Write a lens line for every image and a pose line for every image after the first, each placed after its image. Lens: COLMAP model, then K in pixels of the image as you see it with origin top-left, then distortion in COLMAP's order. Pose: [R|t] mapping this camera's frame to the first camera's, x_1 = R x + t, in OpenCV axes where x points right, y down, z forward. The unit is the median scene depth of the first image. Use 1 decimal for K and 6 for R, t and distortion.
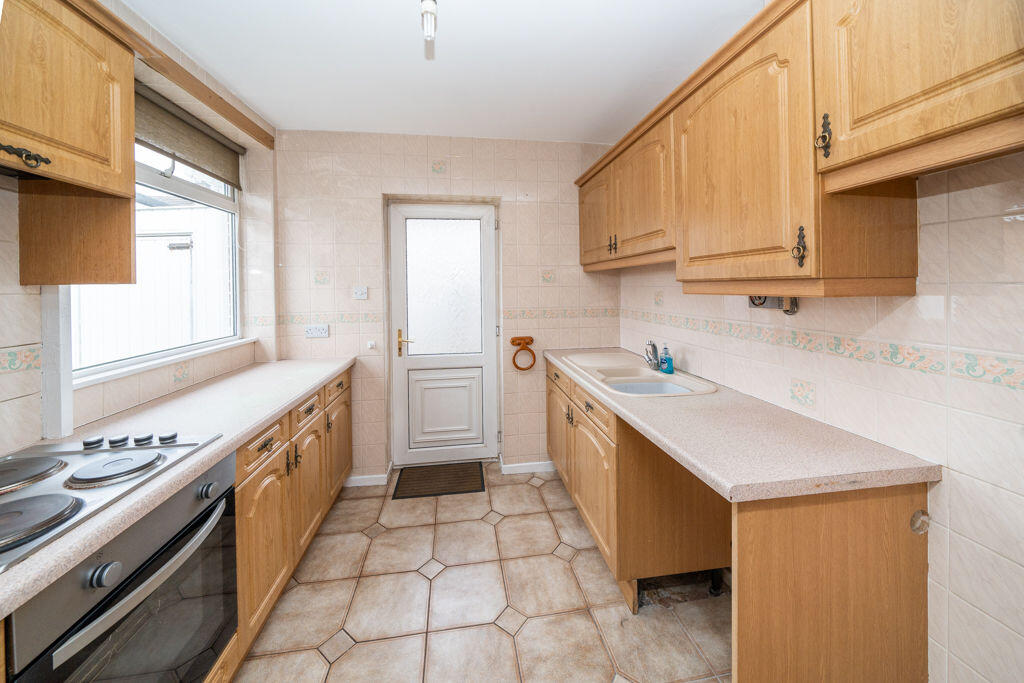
lens RADIAL K [[364.6, 0, 511.3], [0, 364.6, 287.3], [0, 0, 1]] dist [0.000024, -0.000050]
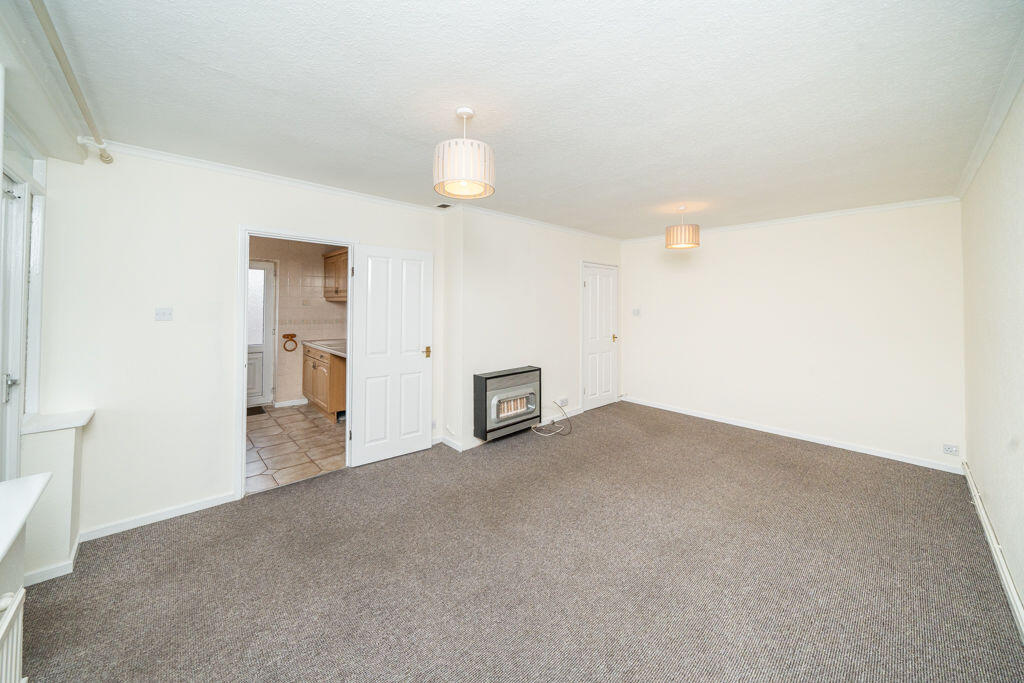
lens RADIAL K [[365.1, 0, 510.2], [0, 365.1, 302.1], [0, 0, 1]] dist [-0.000391, -0.000034]
pose [[0.822632, 0.020928, 0.568189, -0.123703], [-0.019257, 0.999775, -0.008944, -0.042762], [-0.568248, -0.003585, 0.822849, -1.415789]]
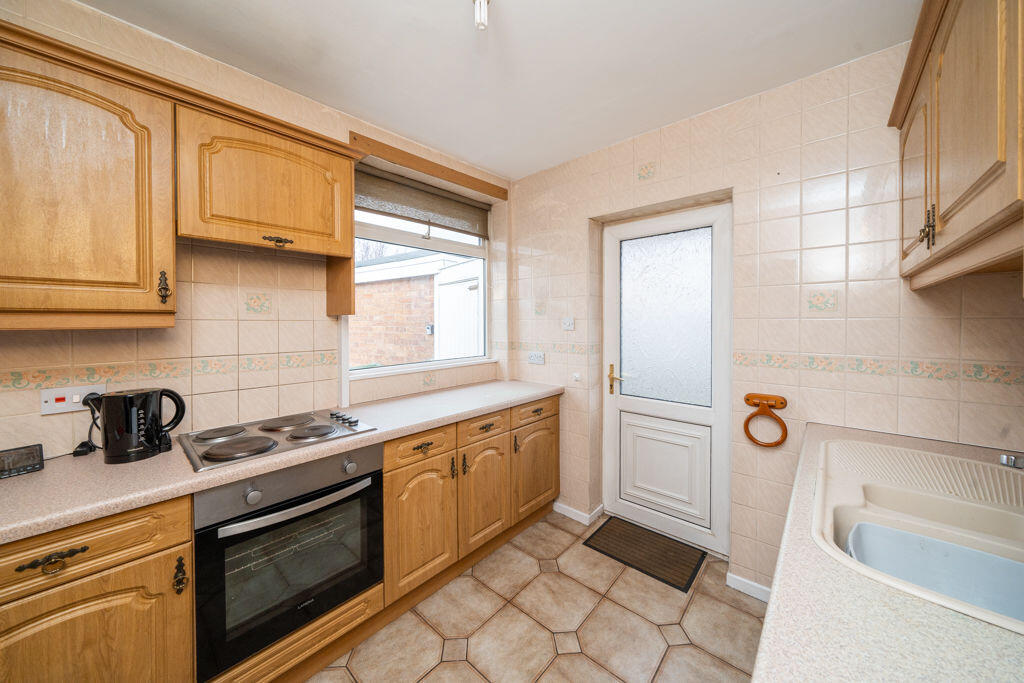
lens RADIAL K [[360.4, 0, 515.6], [0, 360.4, 324.4], [0, 0, 1]] dist [-0.001177, -0.000146]
pose [[0.647890, 0.017305, -0.761537, 0.257671], [-0.005098, 0.999818, 0.018383, -0.000084], [0.761717, -0.008028, 0.647860, 0.270433]]
